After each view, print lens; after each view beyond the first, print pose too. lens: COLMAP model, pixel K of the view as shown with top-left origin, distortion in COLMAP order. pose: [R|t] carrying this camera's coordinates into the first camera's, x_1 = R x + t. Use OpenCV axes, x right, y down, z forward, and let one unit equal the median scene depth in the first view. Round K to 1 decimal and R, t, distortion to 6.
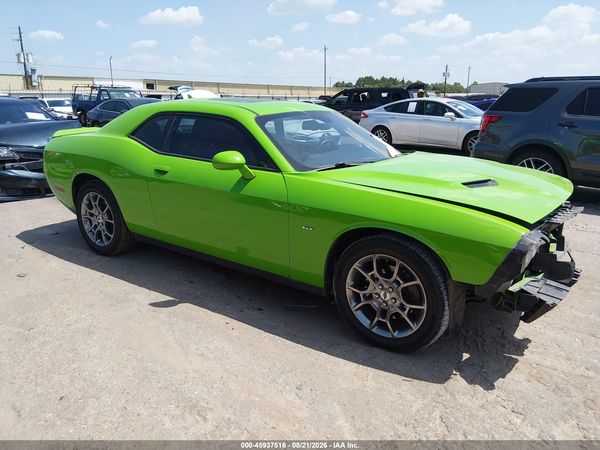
lens RADIAL K [[457.7, 0, 300.3], [0, 457.7, 229.3], [0, 0, 1]] dist [0.059253, -0.108687]
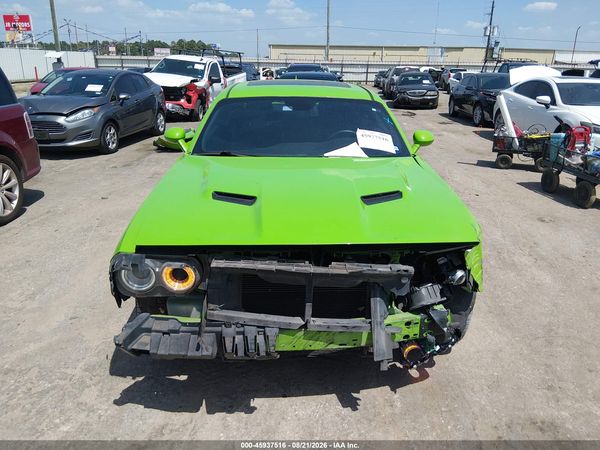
lens RADIAL K [[460.2, 0, 300.0], [0, 460.2, 225.0], [0, 0, 1]] dist [0.045079, -0.085433]
pose [[0.611437, 0.263718, -0.746055, 0.914376], [-0.230453, 0.961306, 0.150936, -0.161415], [0.756992, 0.079642, 0.648553, 0.485664]]
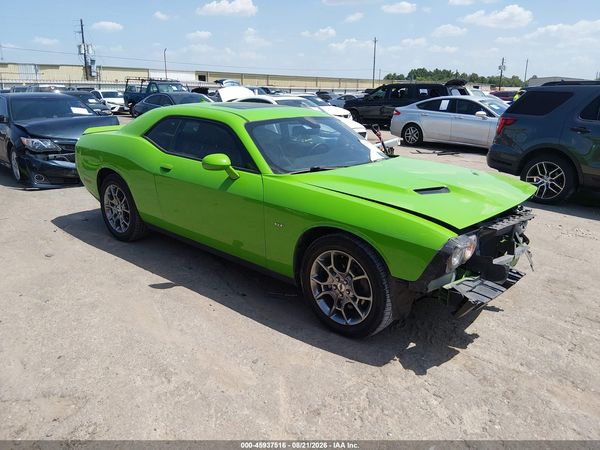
lens RADIAL K [[457.7, 0, 300.3], [0, 457.7, 229.3], [0, 0, 1]] dist [0.059253, -0.108687]
pose [[0.994495, 0.039527, -0.097047, 0.158641], [-0.037937, 0.999115, 0.018184, -0.012215], [0.097680, -0.014402, 0.995114, -0.105786]]
